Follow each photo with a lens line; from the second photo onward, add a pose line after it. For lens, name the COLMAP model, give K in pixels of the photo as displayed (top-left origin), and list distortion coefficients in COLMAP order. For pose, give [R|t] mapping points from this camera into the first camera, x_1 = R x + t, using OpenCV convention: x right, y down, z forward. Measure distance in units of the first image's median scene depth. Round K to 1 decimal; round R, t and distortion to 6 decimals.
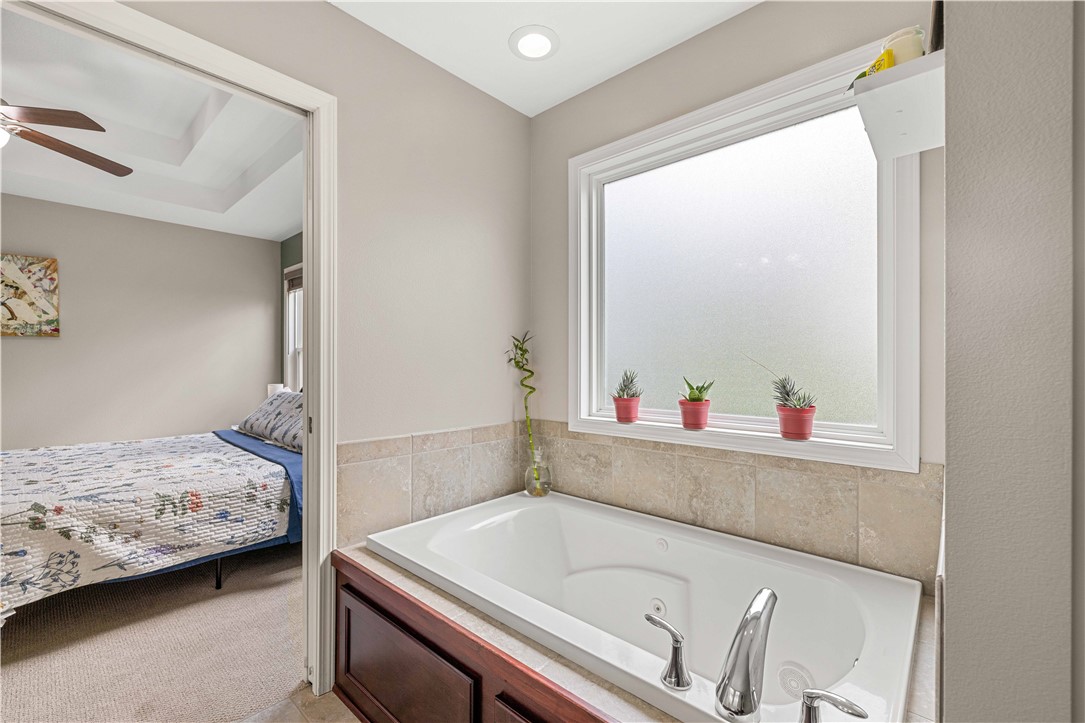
lens RADIAL K [[457.2, 0, 544.3], [0, 457.2, 363.6], [0, 0, 1]] dist [-0.001662, 0.000851]
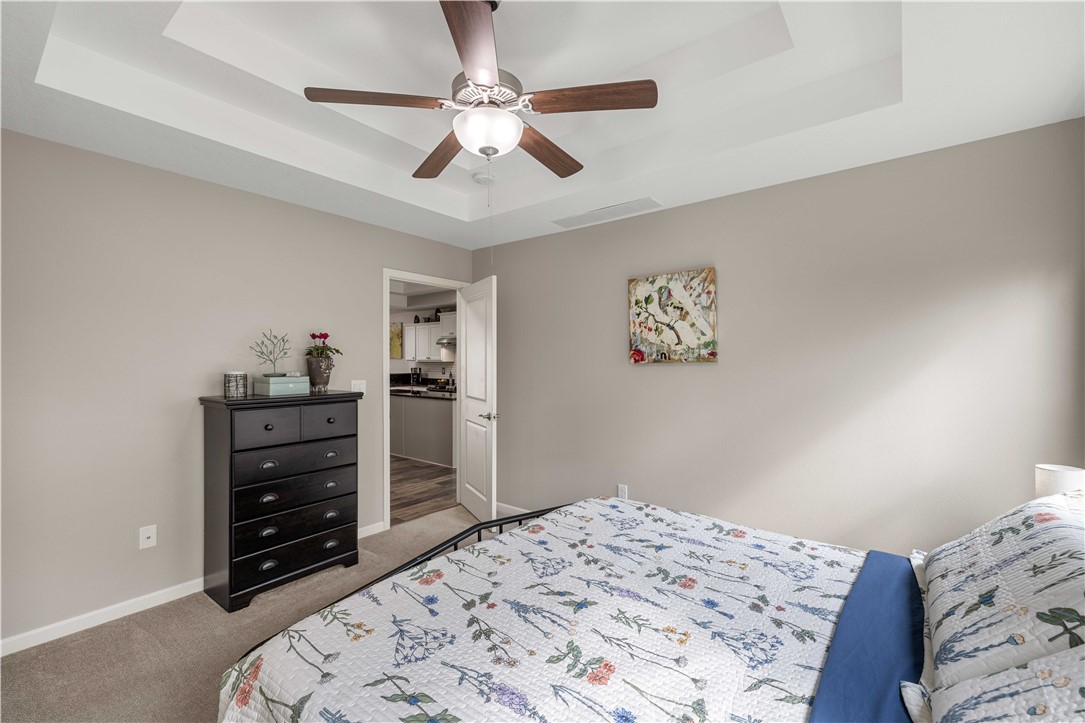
lens RADIAL K [[457.2, 0, 545.1], [0, 457.2, 364.2], [0, 0, 1]] dist [-0.001662, 0.000851]
pose [[0.069374, 0.008360, -0.997556, -0.272902], [-0.000437, 0.999965, 0.008349, -0.062745], [0.997591, -0.000144, 0.069376, 0.654354]]
